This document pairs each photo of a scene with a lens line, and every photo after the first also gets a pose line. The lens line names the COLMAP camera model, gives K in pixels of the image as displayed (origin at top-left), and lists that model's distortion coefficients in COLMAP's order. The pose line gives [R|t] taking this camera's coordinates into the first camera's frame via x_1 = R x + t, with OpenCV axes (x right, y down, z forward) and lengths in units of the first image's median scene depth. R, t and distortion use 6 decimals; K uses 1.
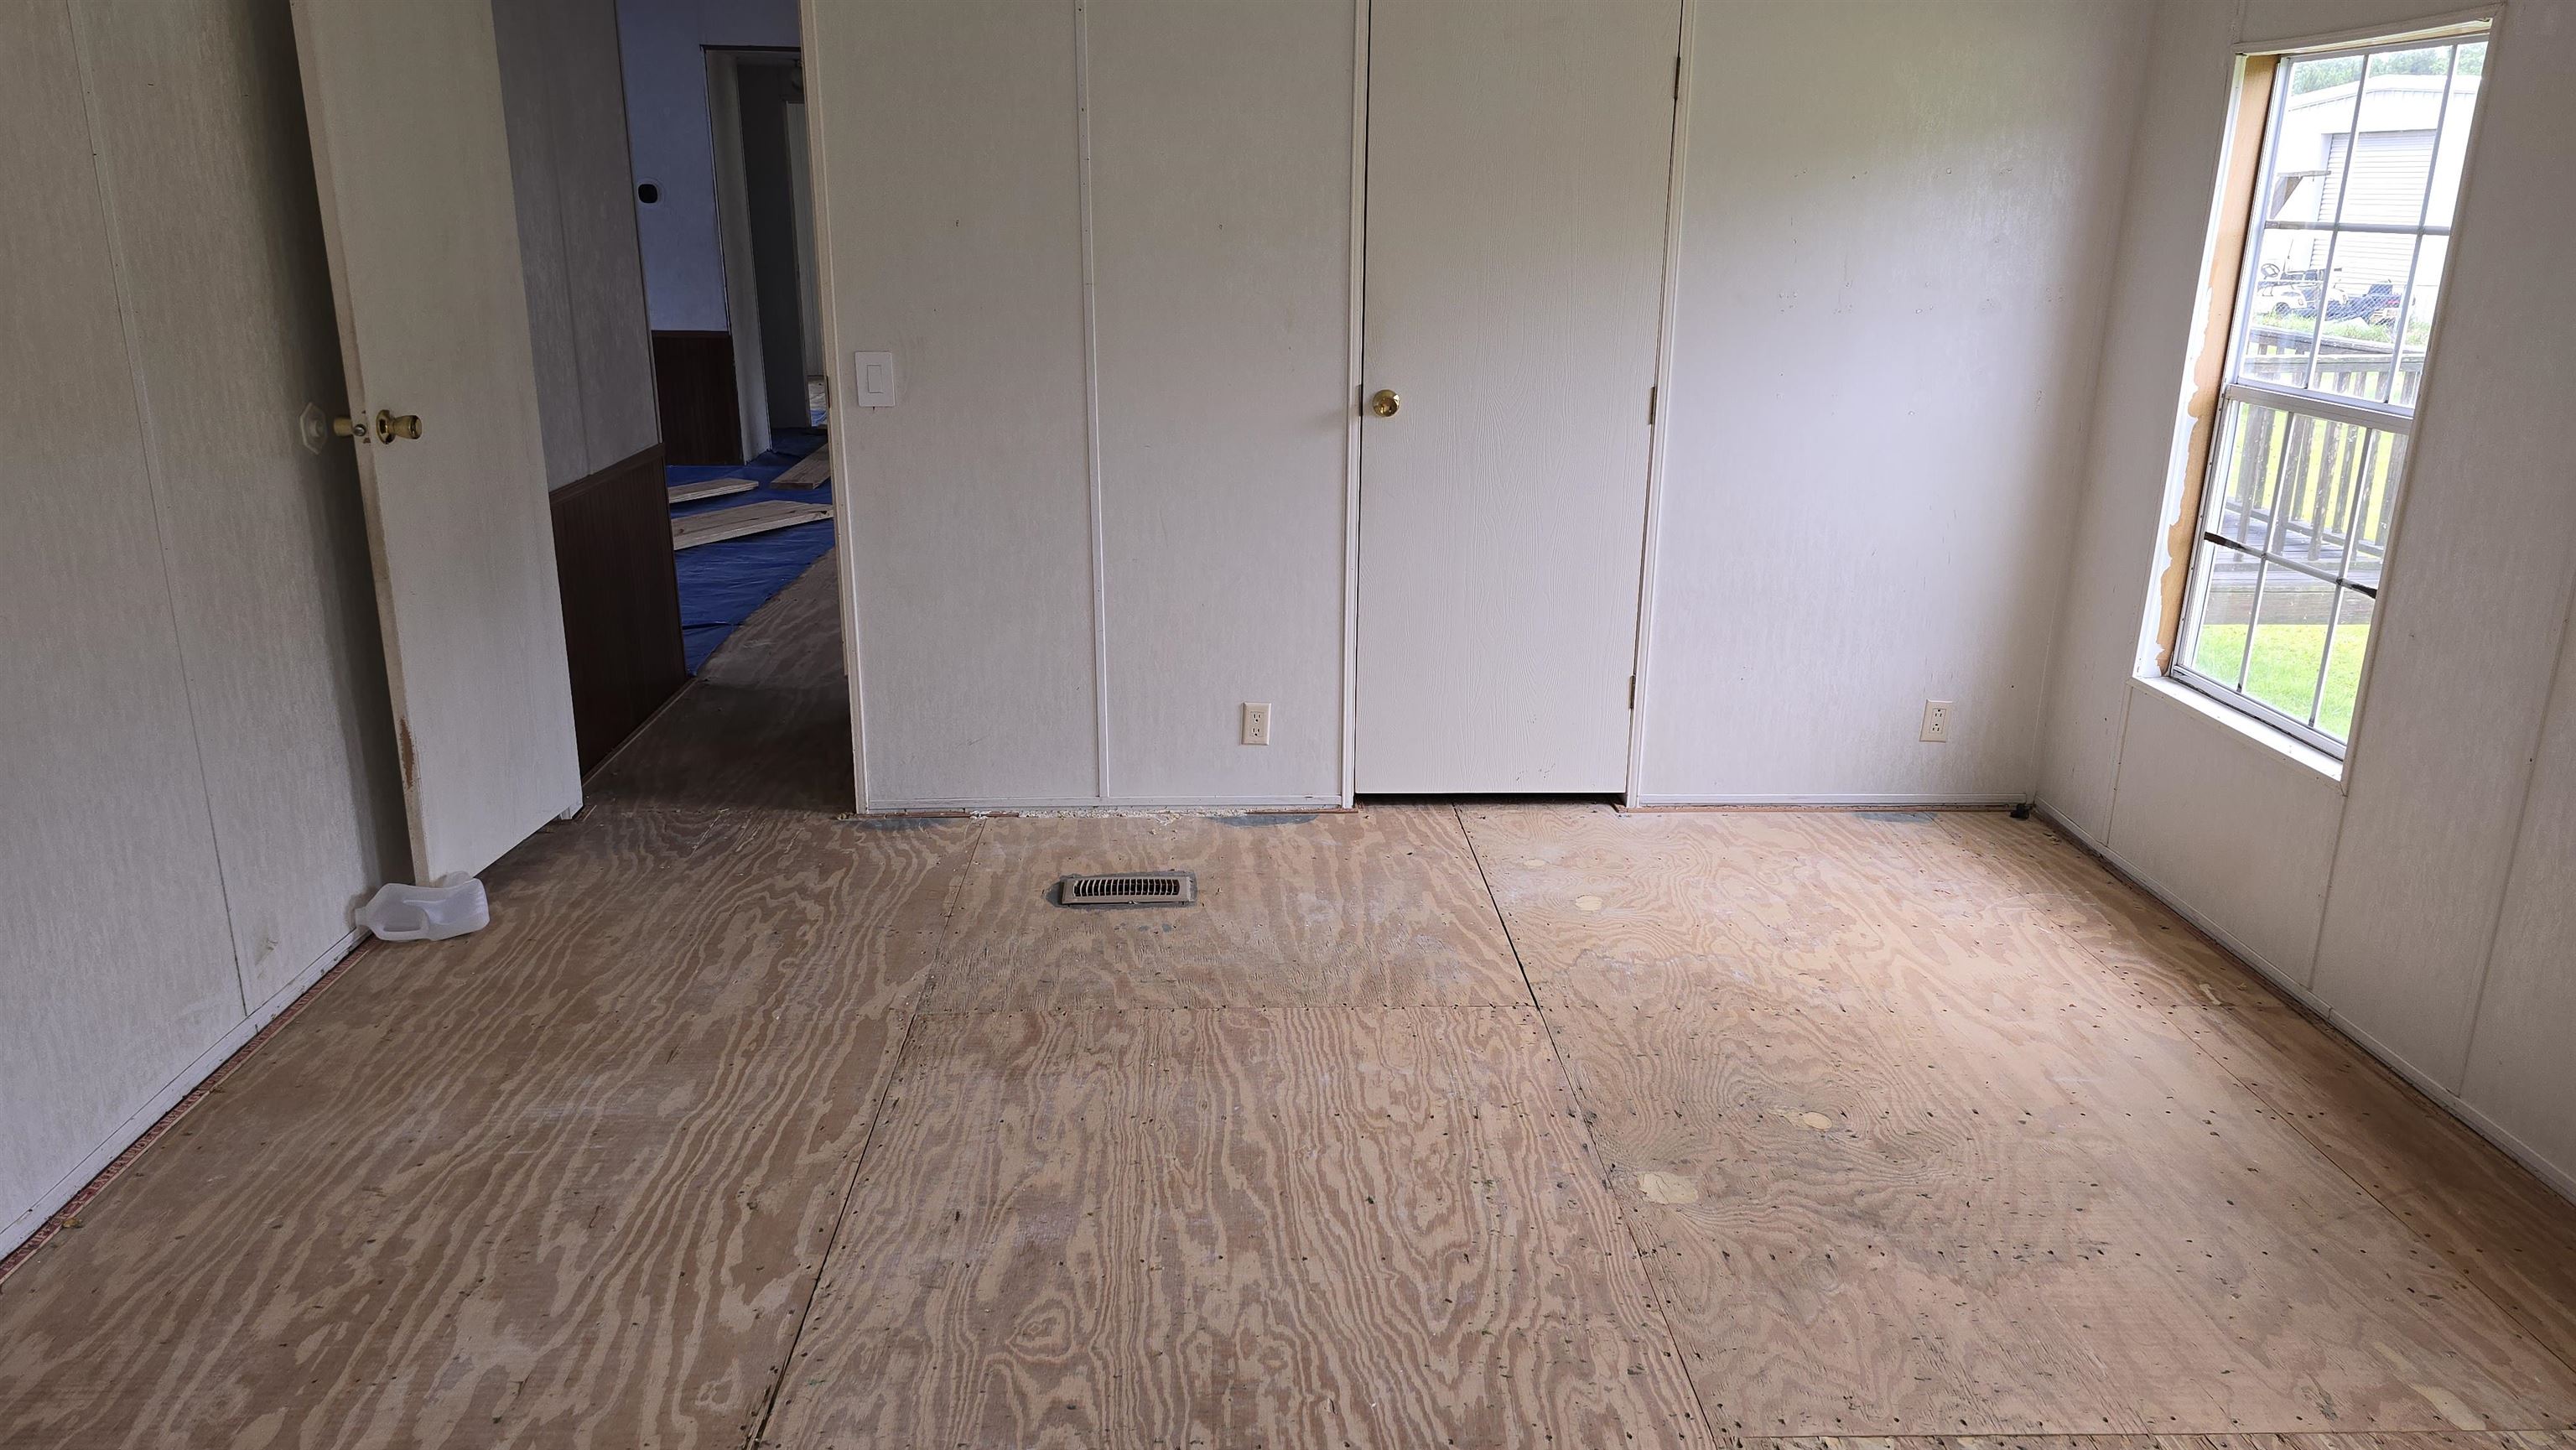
lens RADIAL K [[1708.1, 0, 1288.0], [0, 1708.1, 725.0], [0, 0, 1]] dist [0.060650, -0.059390]
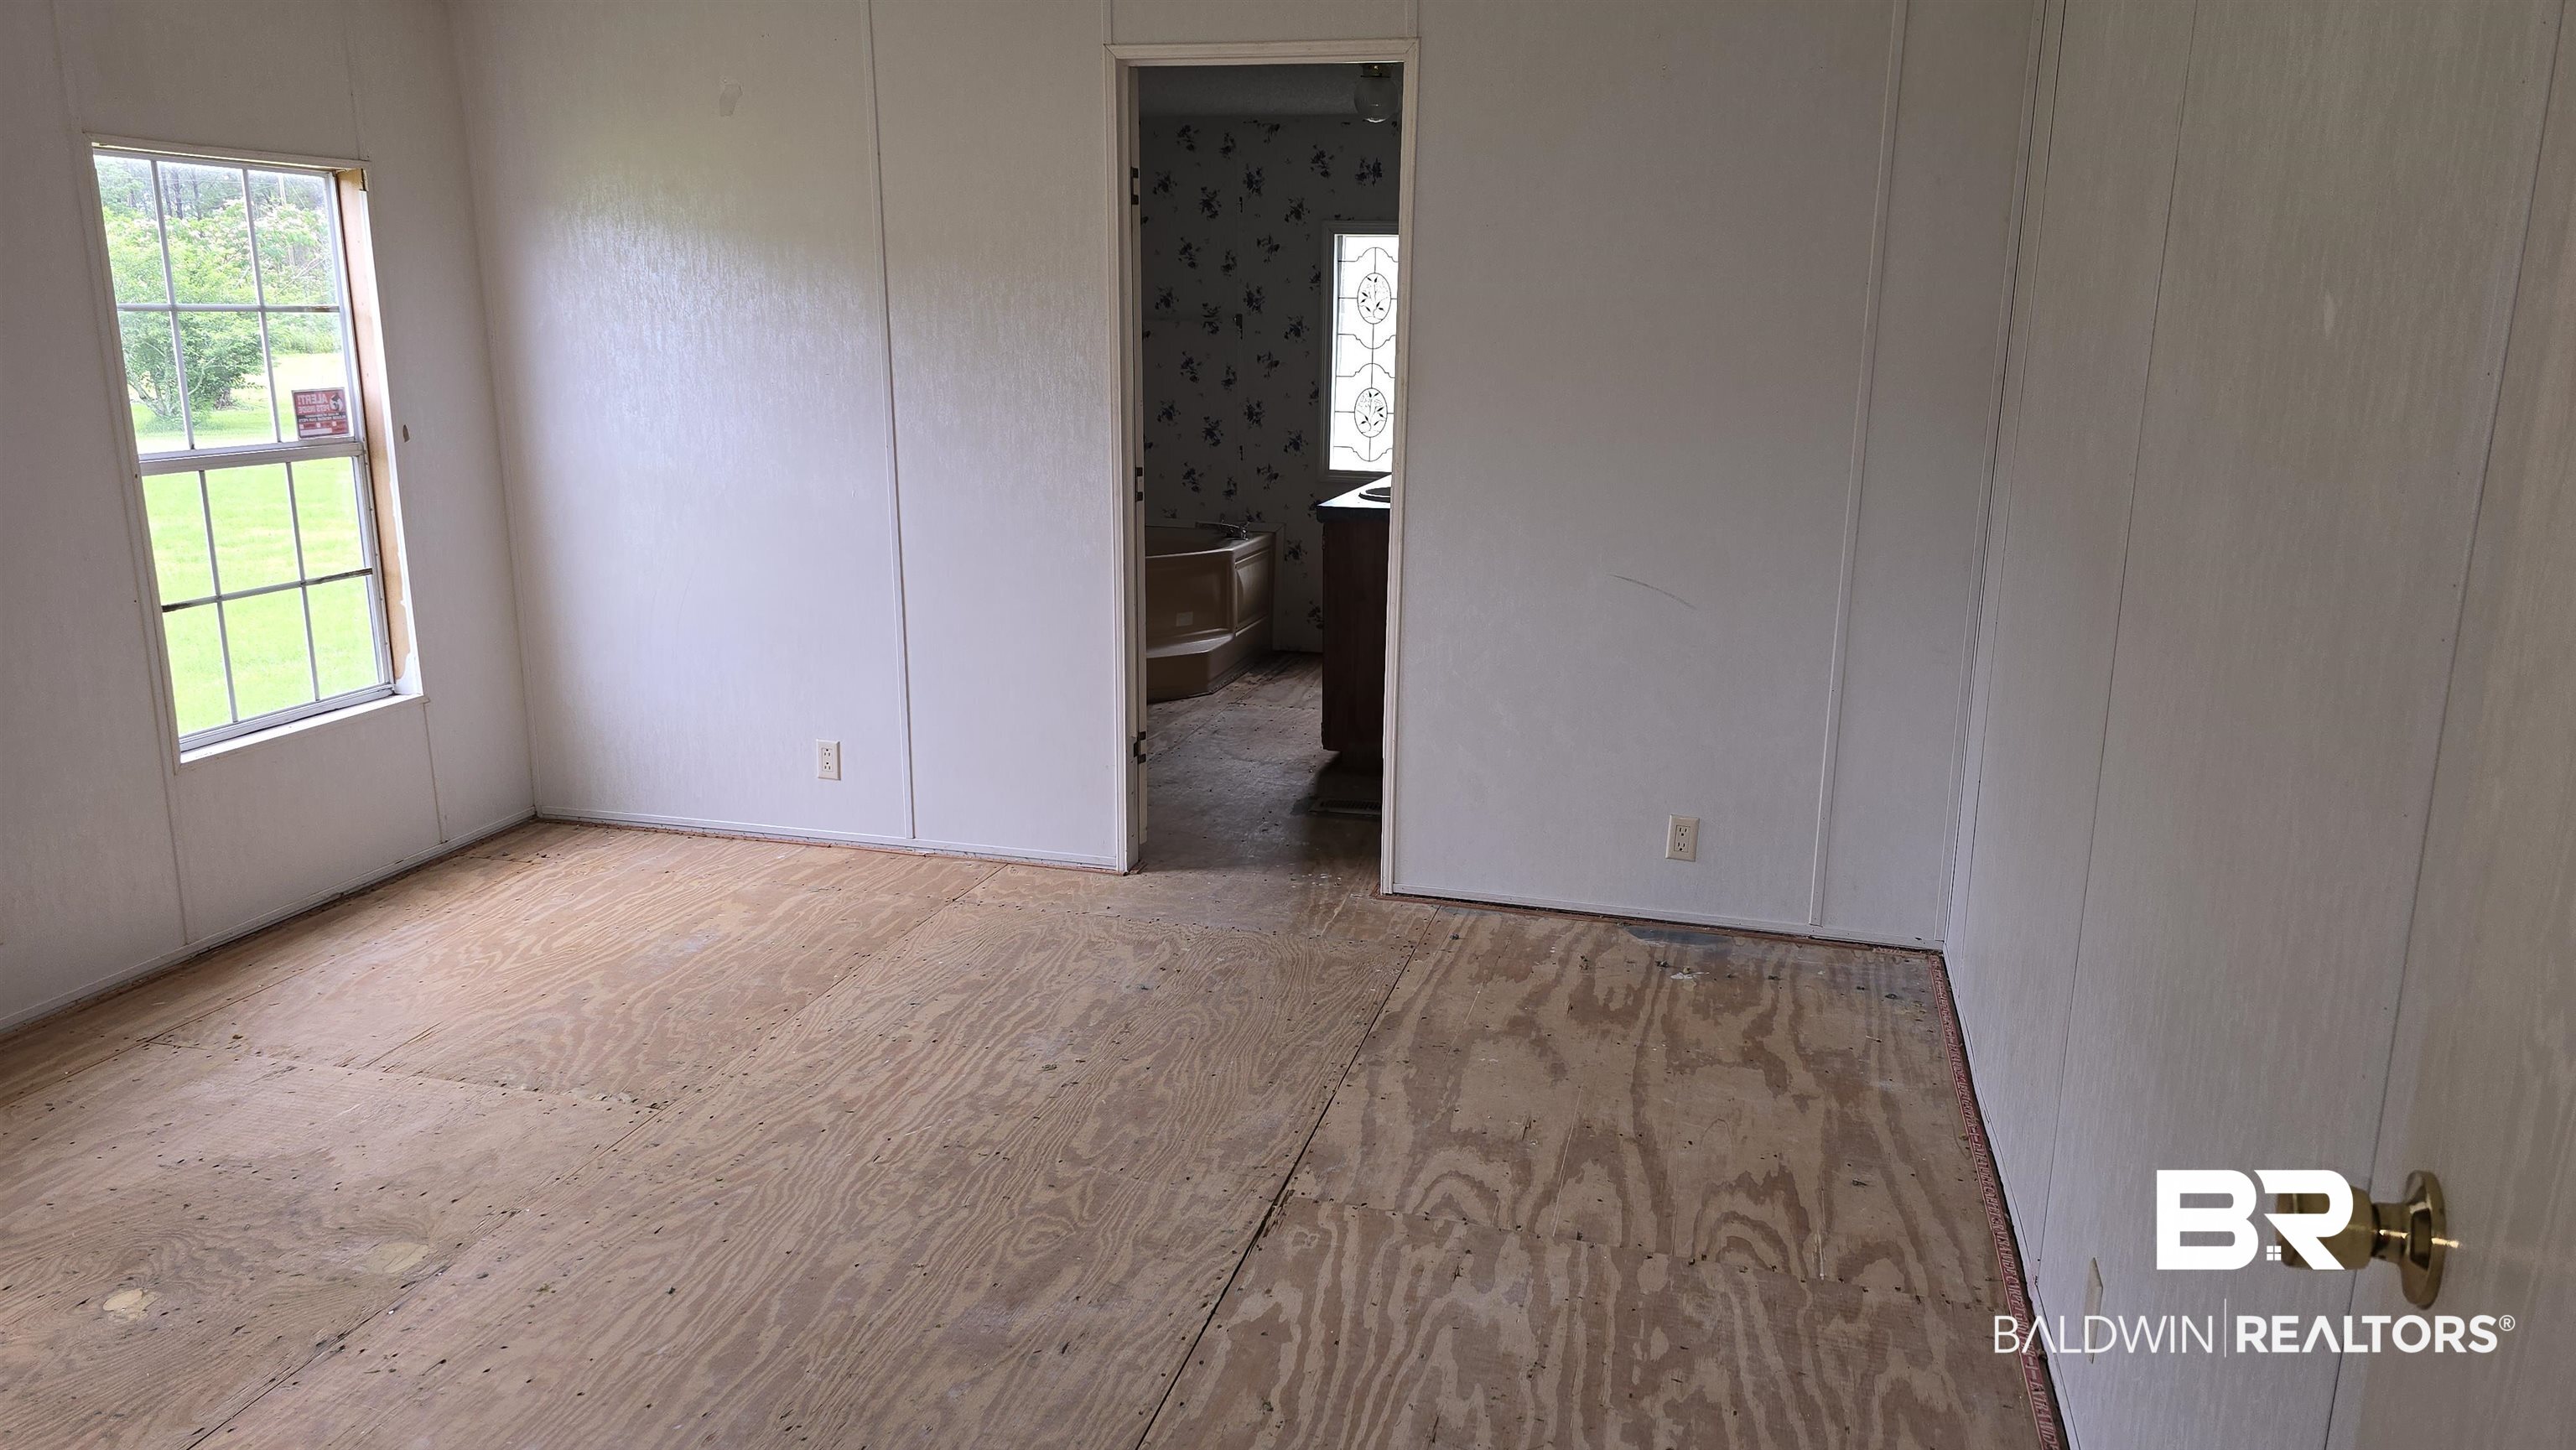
lens RADIAL K [[1708.1, 0, 1288.0], [0, 1708.1, 725.0], [0, 0, 1]] dist [0.060650, -0.059390]
pose [[-0.950974, -0.088433, 0.296358, -0.601515], [0.077477, 0.859571, 0.505108, -0.515517], [-0.299409, 0.503306, -0.810579, 1.674168]]
